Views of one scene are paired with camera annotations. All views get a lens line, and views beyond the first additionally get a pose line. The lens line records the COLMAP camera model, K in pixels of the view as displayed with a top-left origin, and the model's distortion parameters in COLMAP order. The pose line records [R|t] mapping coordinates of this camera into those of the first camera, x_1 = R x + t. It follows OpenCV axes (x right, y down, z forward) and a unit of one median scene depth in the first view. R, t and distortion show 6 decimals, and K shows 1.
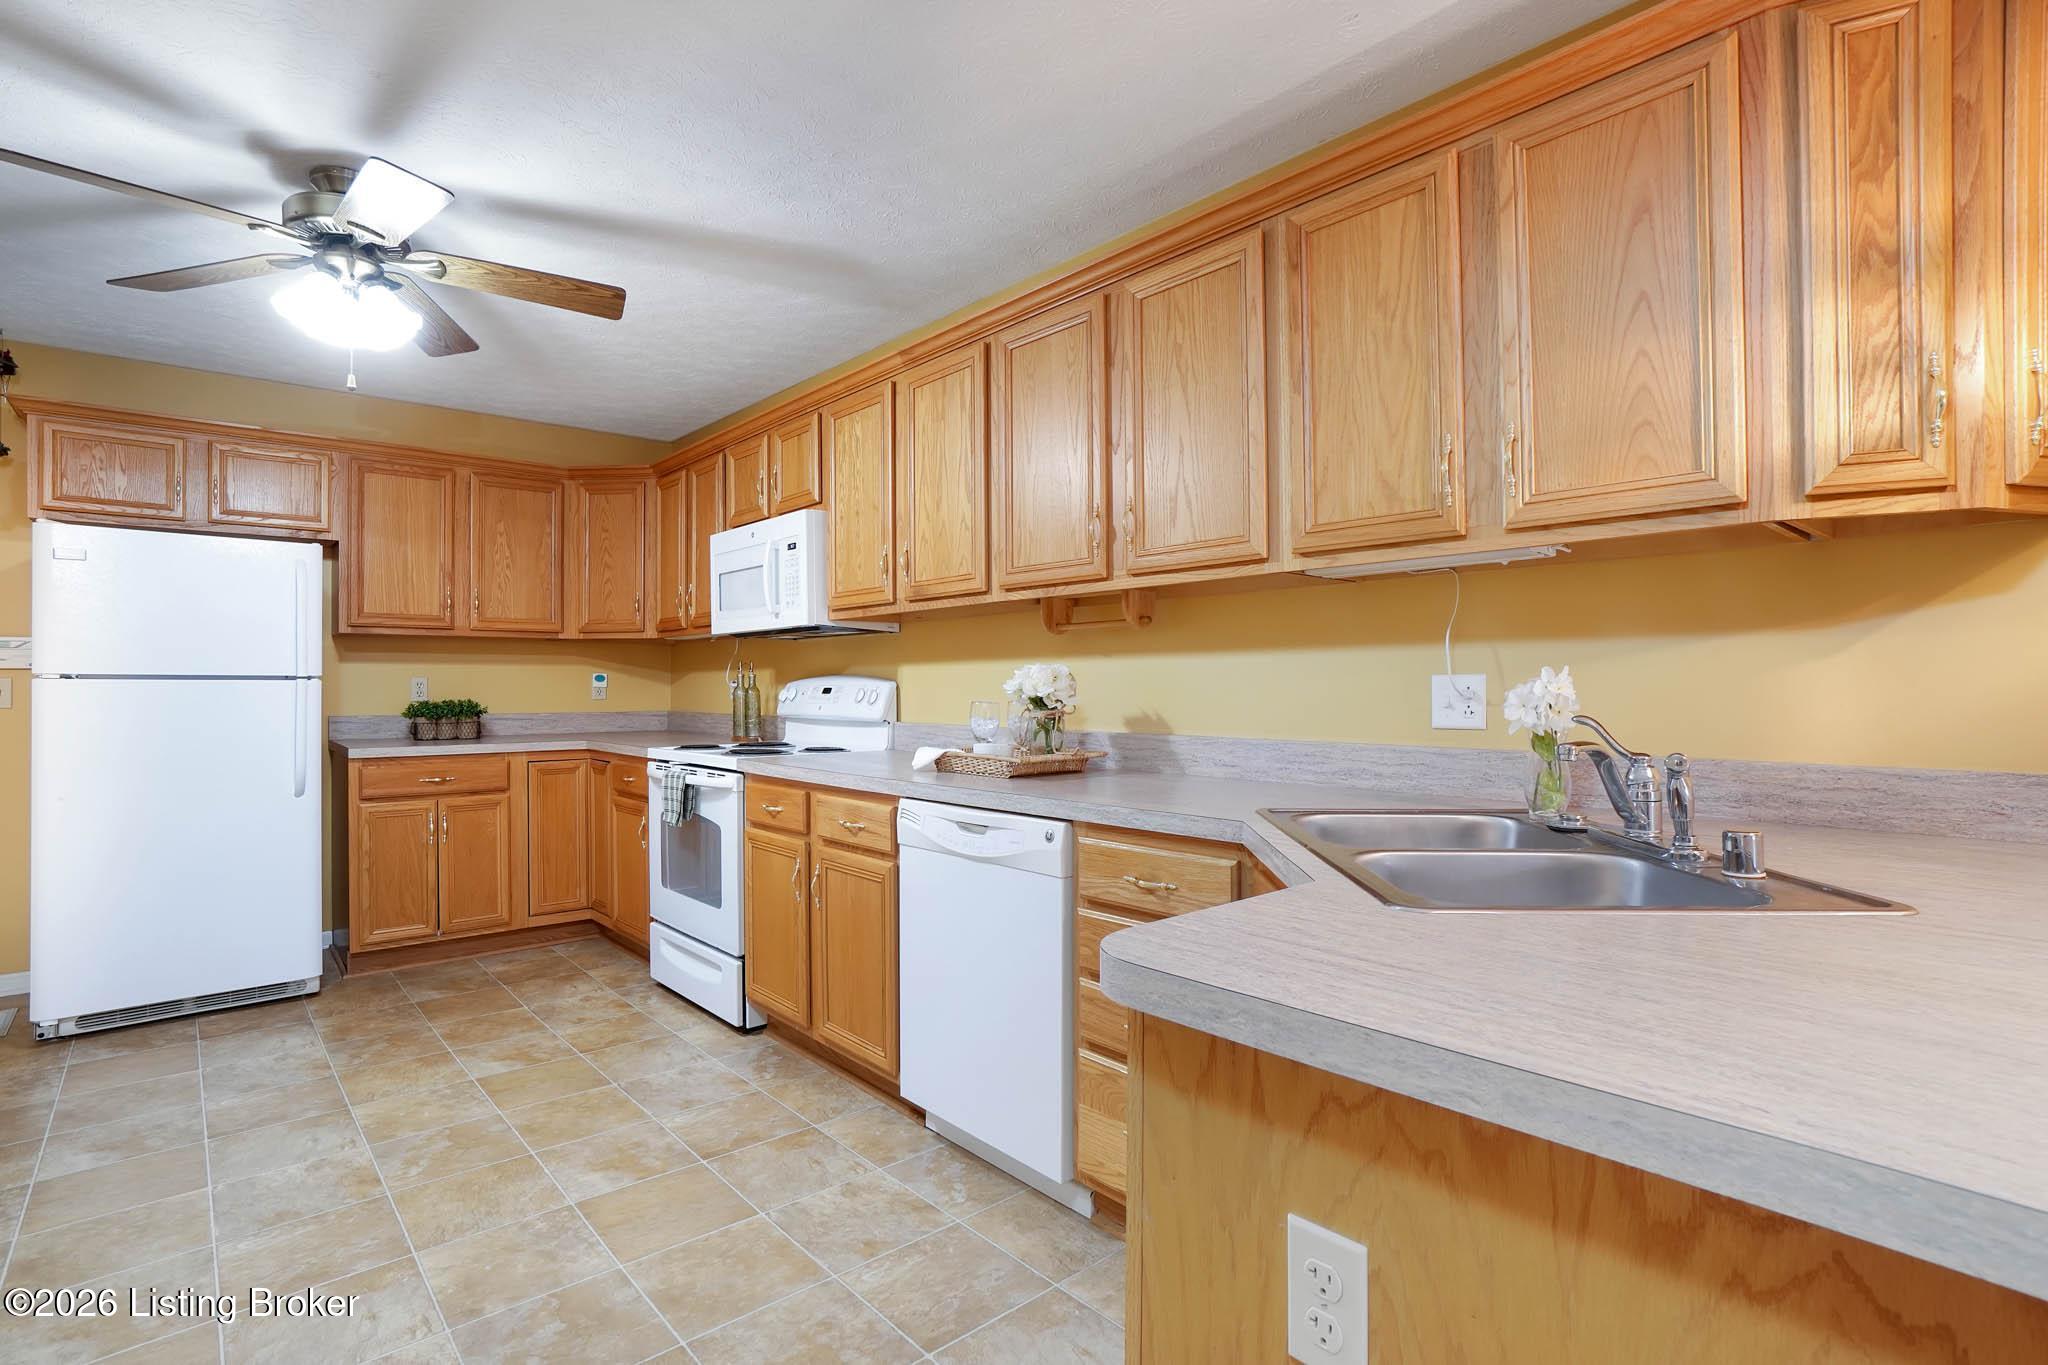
lens RADIAL K [[1033.3, 0, 1097.5], [0, 1033.3, 680.3], [0, 0, 1]] dist [-0.061547, 0.039082]
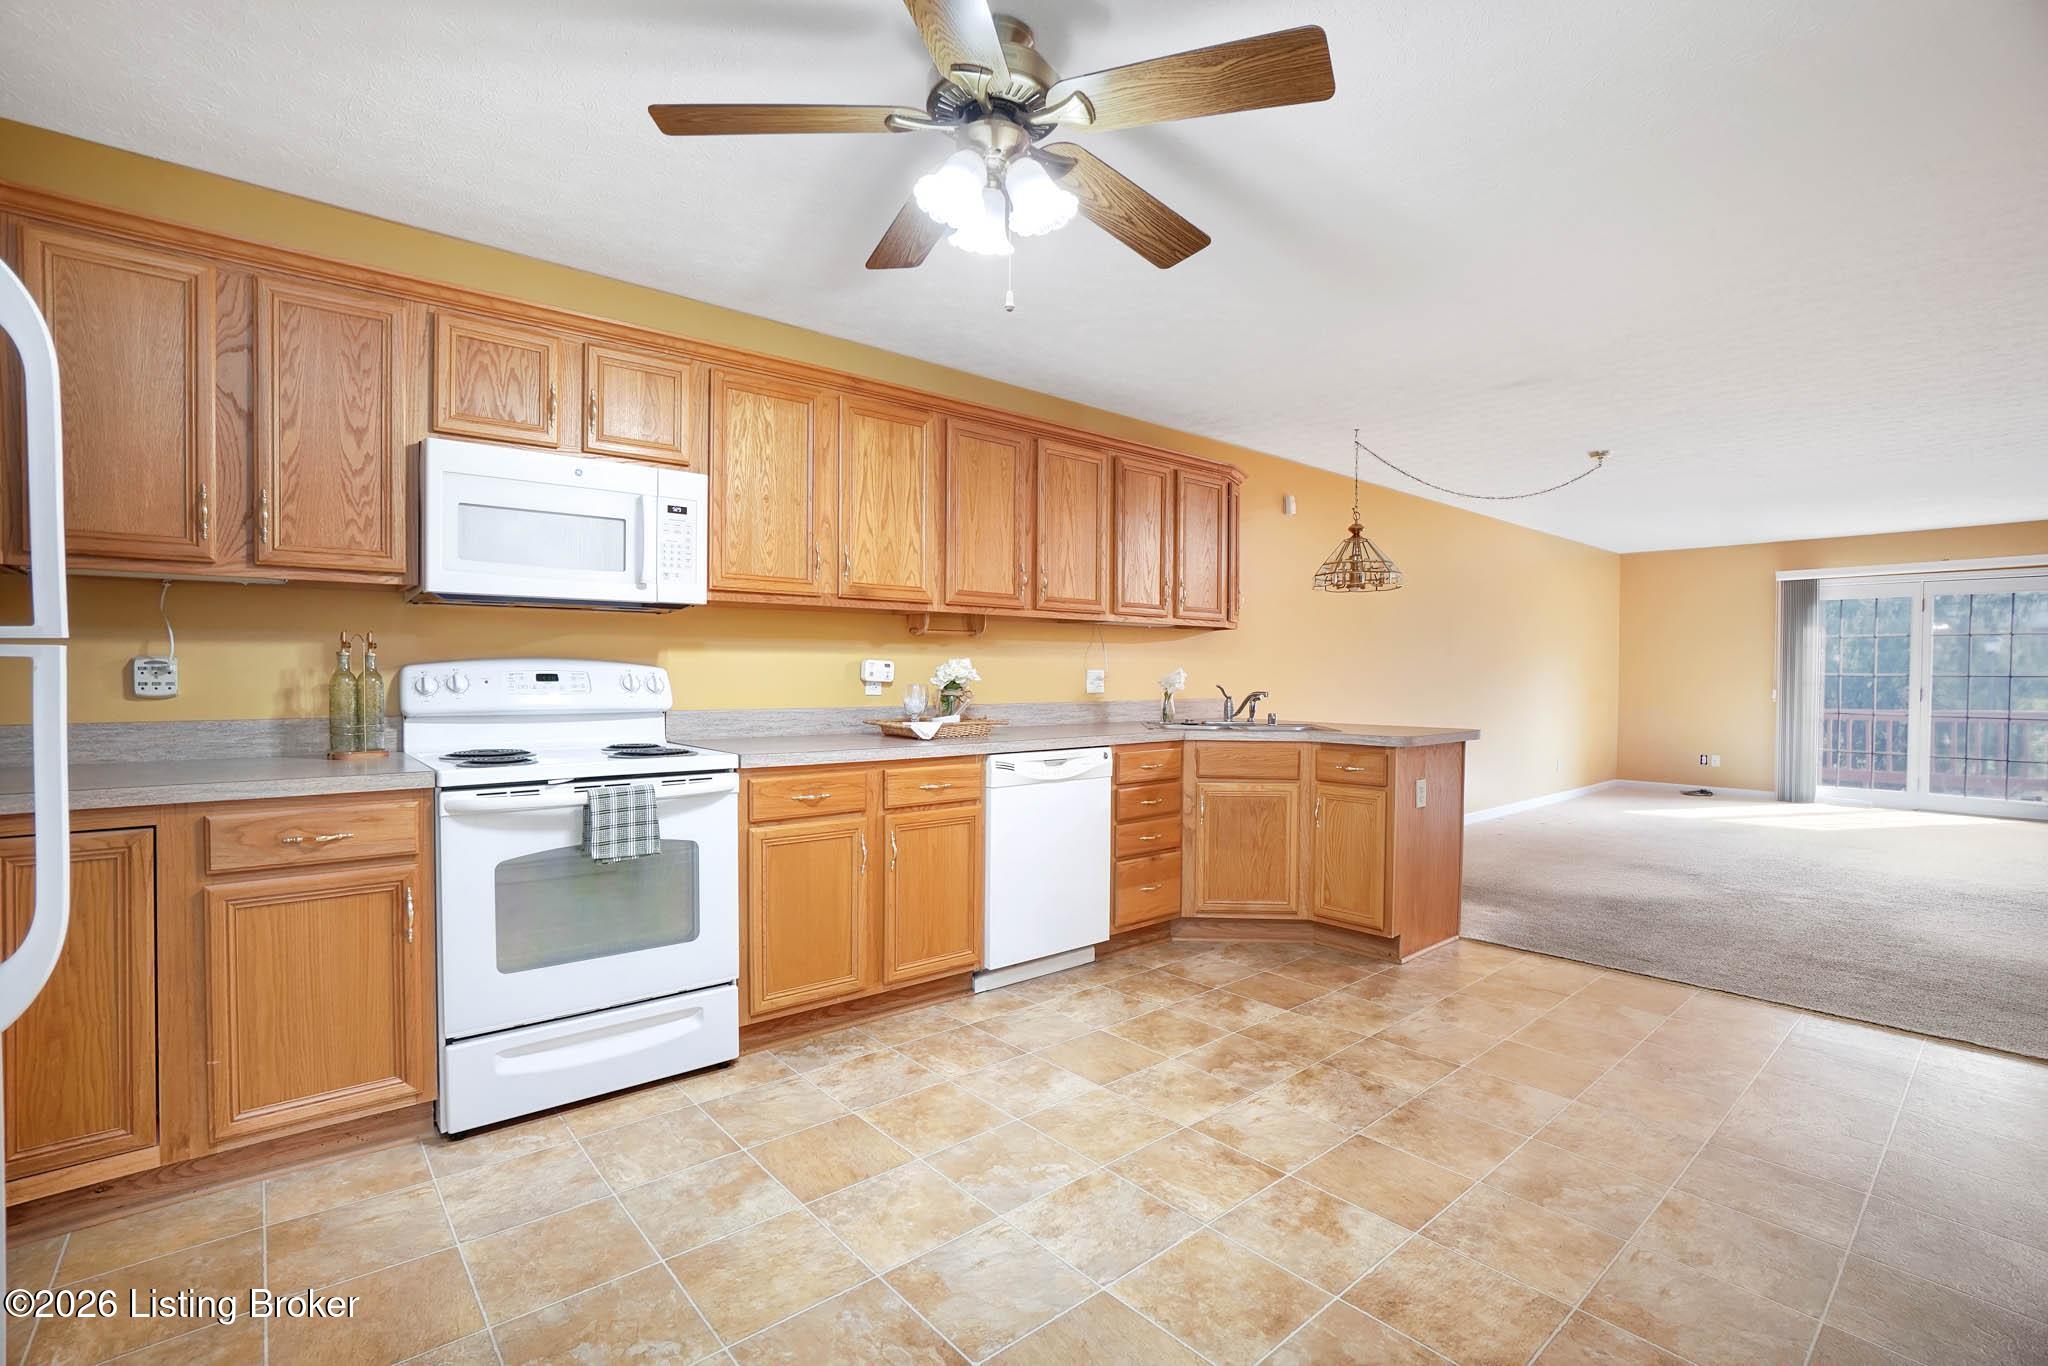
lens RADIAL K [[911.3, 0, 1021.1], [0, 911.3, 692.1], [0, 0, 1]] dist [-0.039779, 0.000155]
pose [[0.030302, -0.019681, 0.999347, -0.984455], [-0.011006, 0.999739, 0.020023, 0.003689], [-0.999480, -0.011606, 0.030077, 0.645031]]
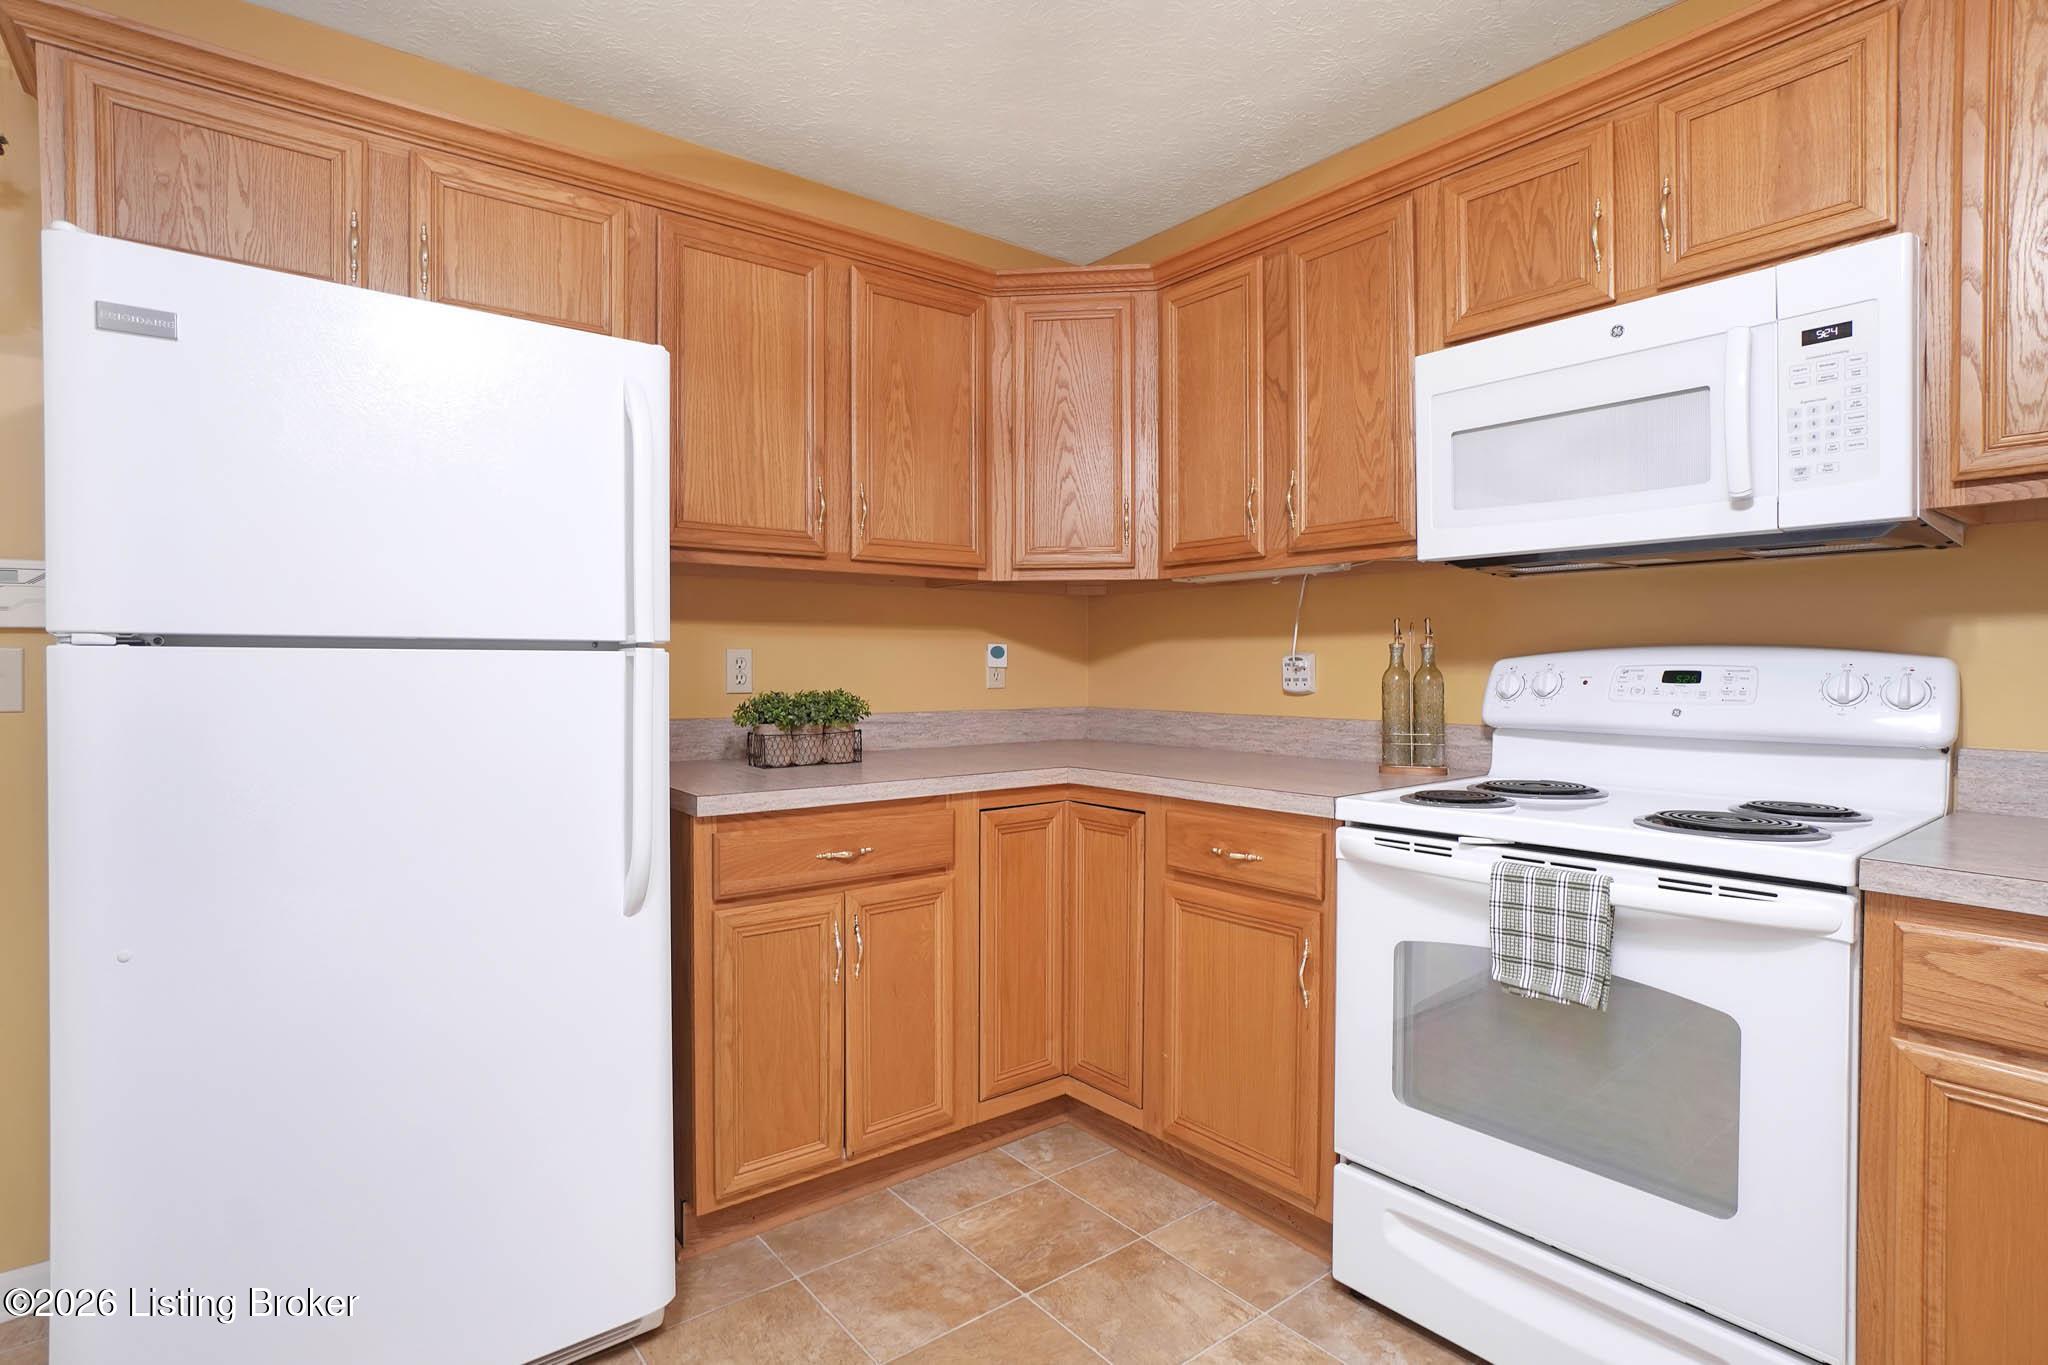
lens RADIAL K [[1033.3, 0, 1097.5], [0, 1033.3, 680.3], [0, 0, 1]] dist [-0.061547, 0.039082]
pose [[0.998947, 0.003158, -0.045763, -0.537255], [-0.002315, 0.999827, 0.018463, 0.003889], [0.045814, -0.018338, 0.998782, 0.536668]]
